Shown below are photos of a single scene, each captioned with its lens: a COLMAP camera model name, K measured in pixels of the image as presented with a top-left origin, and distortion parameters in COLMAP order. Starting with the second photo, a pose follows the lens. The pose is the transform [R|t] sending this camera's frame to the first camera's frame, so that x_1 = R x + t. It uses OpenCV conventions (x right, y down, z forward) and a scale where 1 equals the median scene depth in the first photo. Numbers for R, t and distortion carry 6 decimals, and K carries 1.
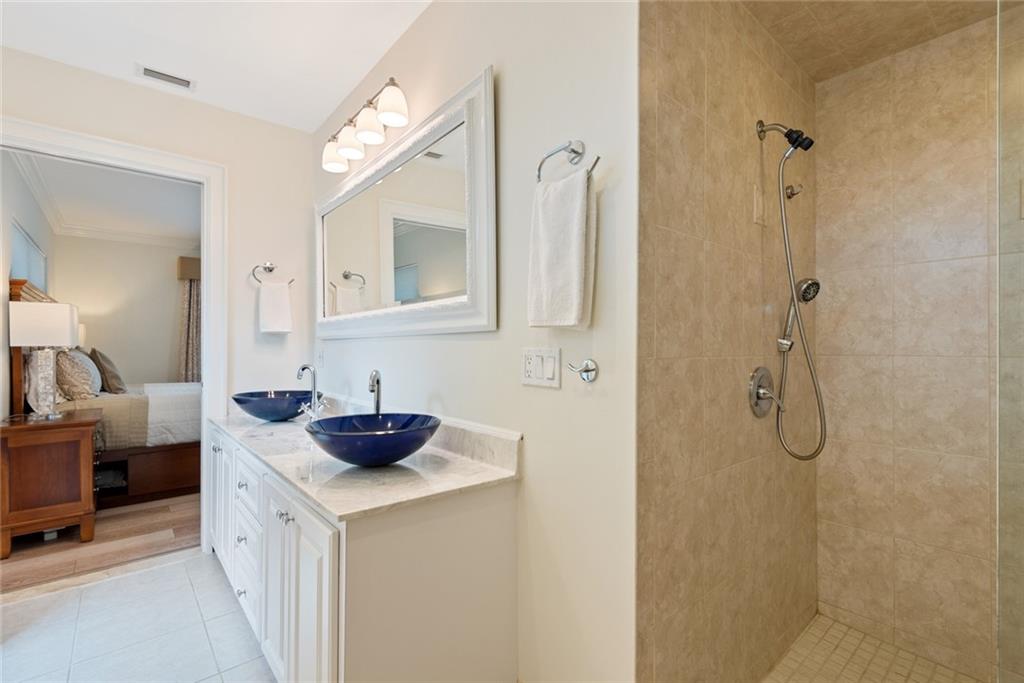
lens RADIAL K [[465.2, 0, 515.2], [0, 465.2, 344.8], [0, 0, 1]] dist [0.020010, -0.012768]
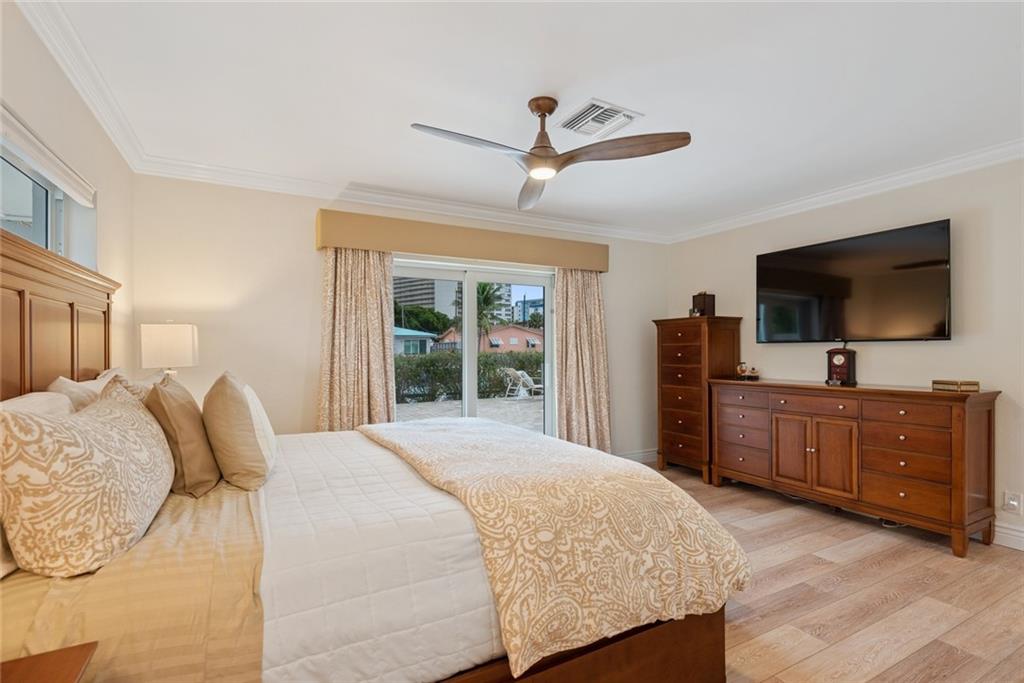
lens RADIAL K [[468.9, 0, 516.0], [0, 468.9, 348.0], [0, 0, 1]] dist [-0.003293, -0.004575]
pose [[0.980694, -0.001384, -0.195541, -0.354844], [0.002113, 0.999992, 0.003520, -0.014801], [0.195535, -0.003865, 0.980689, 0.462878]]
